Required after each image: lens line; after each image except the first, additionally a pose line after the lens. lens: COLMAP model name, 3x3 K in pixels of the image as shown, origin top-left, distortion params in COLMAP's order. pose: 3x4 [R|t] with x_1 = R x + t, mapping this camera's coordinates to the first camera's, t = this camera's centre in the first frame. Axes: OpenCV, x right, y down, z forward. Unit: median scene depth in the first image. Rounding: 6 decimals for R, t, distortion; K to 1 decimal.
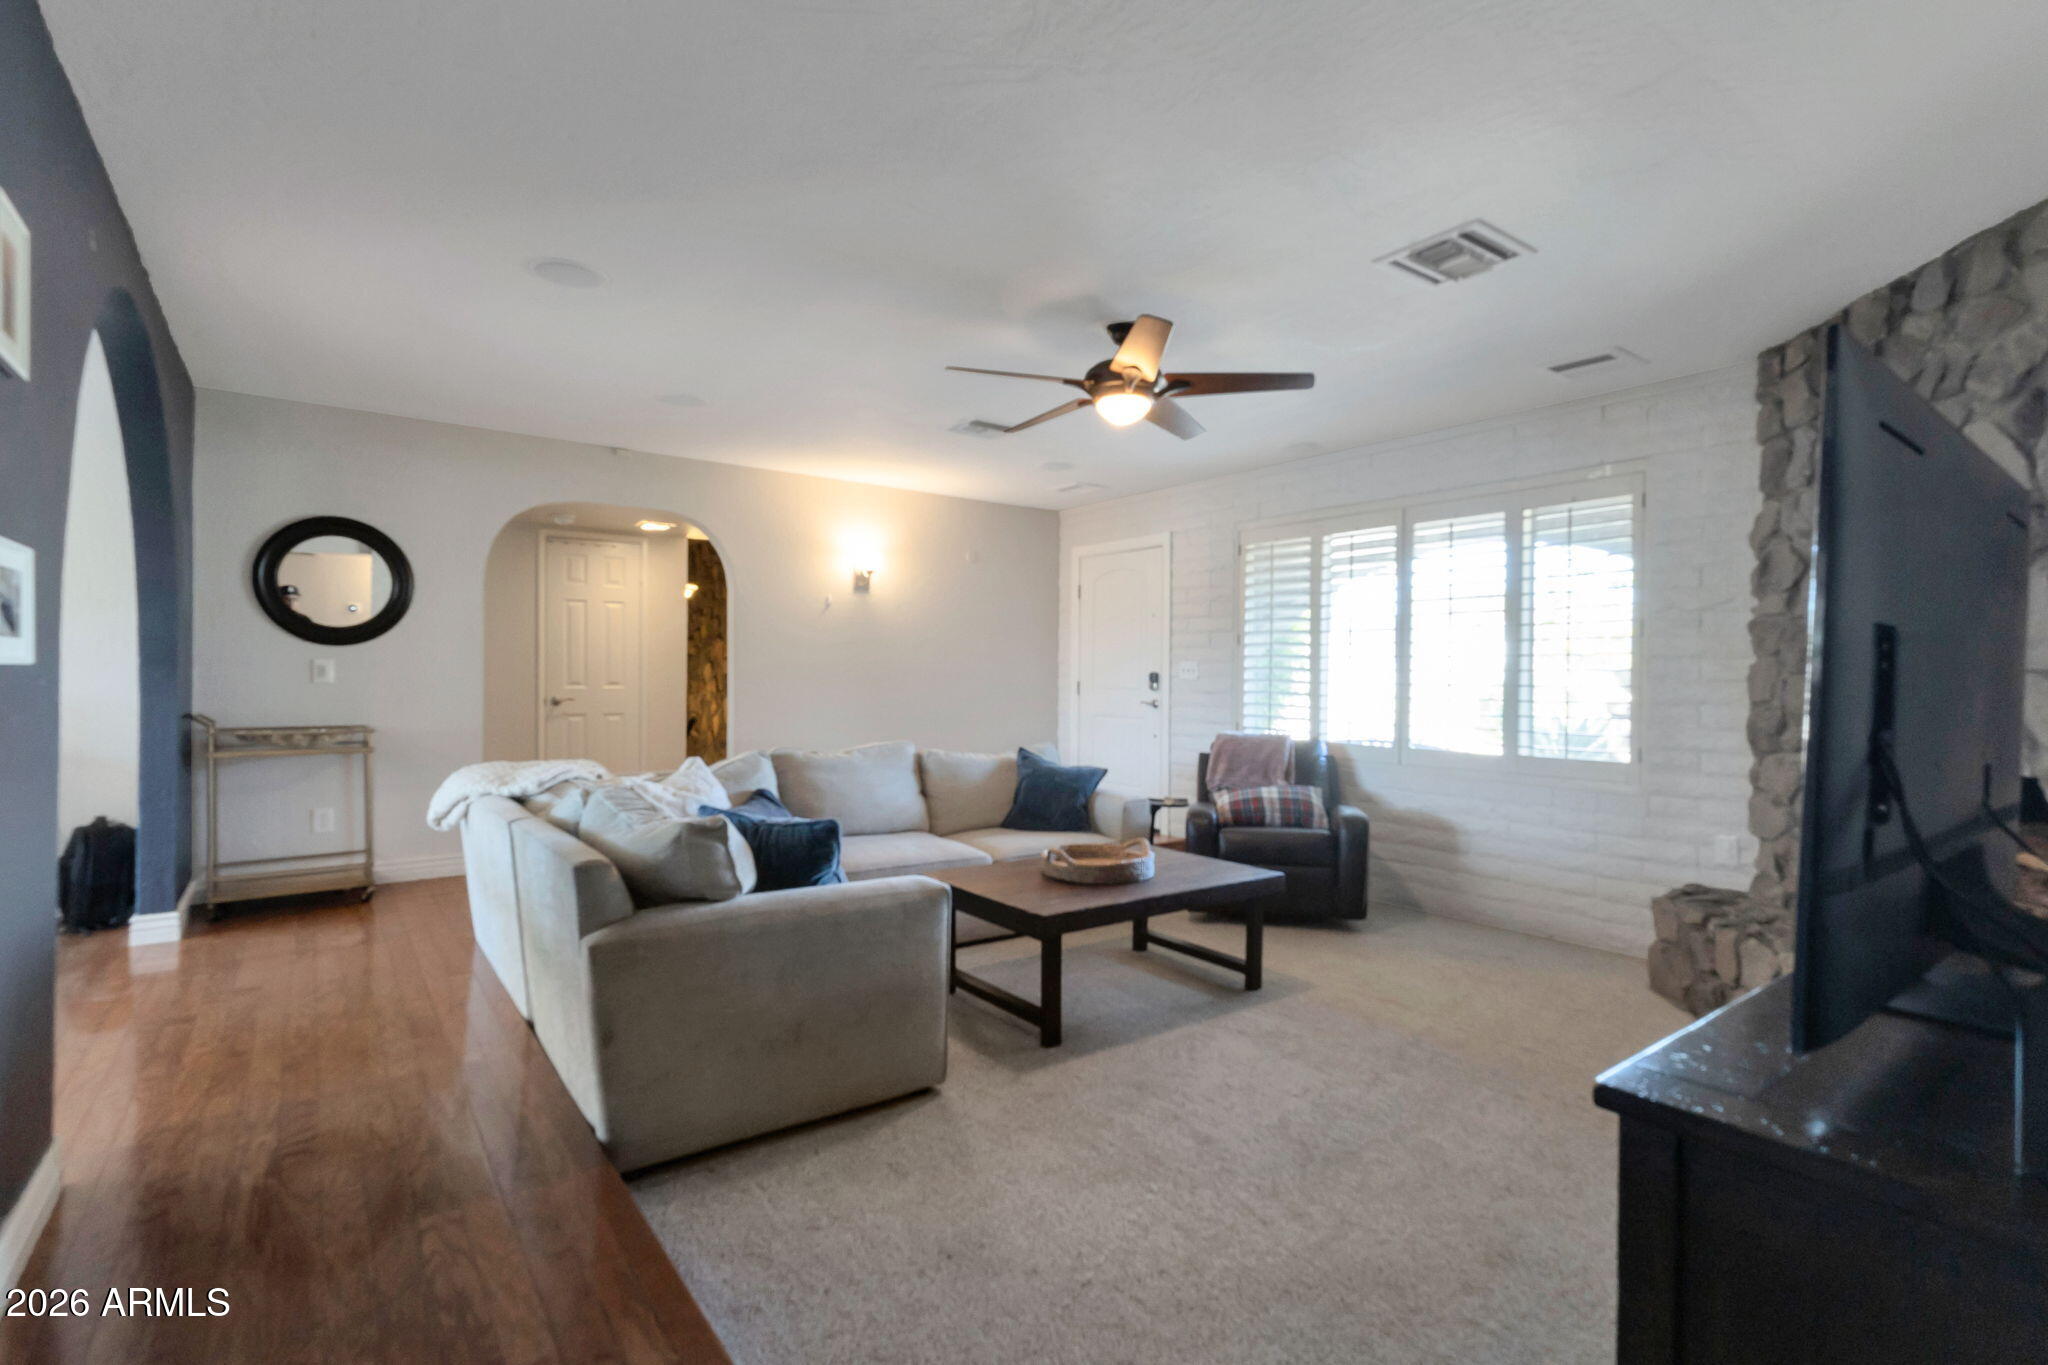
lens RADIAL K [[961.2, 0, 1032.5], [0, 961.2, 683.7], [0, 0, 1]] dist [0.012280, 0.000948]
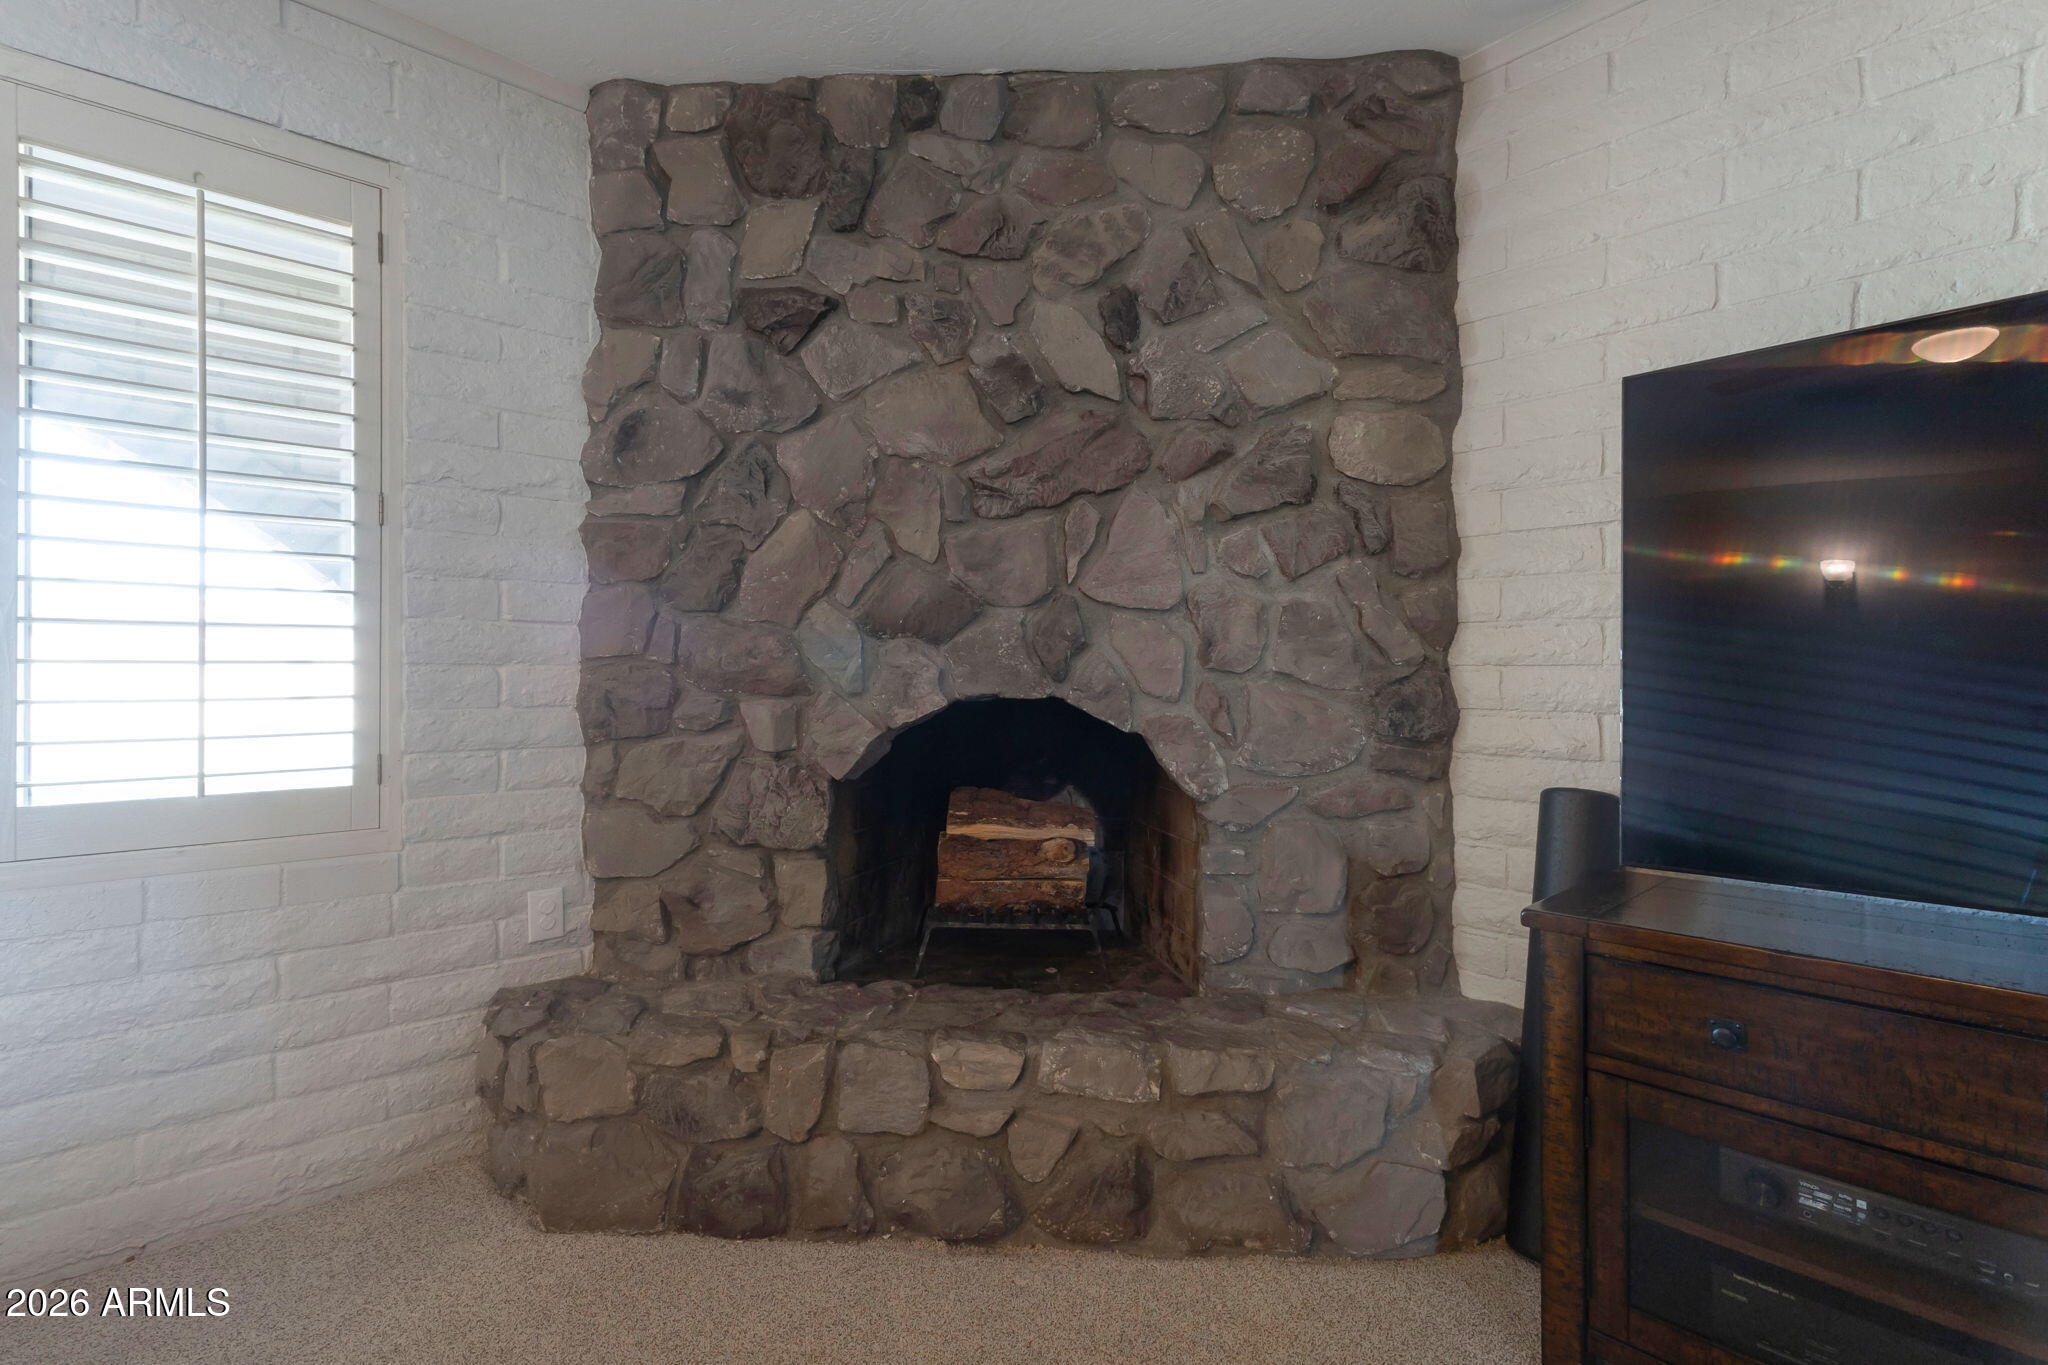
lens RADIAL K [[961.2, 0, 1029.7], [0, 961.2, 693.3], [0, 0, 1]] dist [0.012280, 0.000948]
pose [[-0.084531, -0.014091, 0.996321, 0.122343], [0.000242, 0.999900, 0.014162, 0.032418], [-0.996421, 0.001439, -0.084519, 0.788865]]
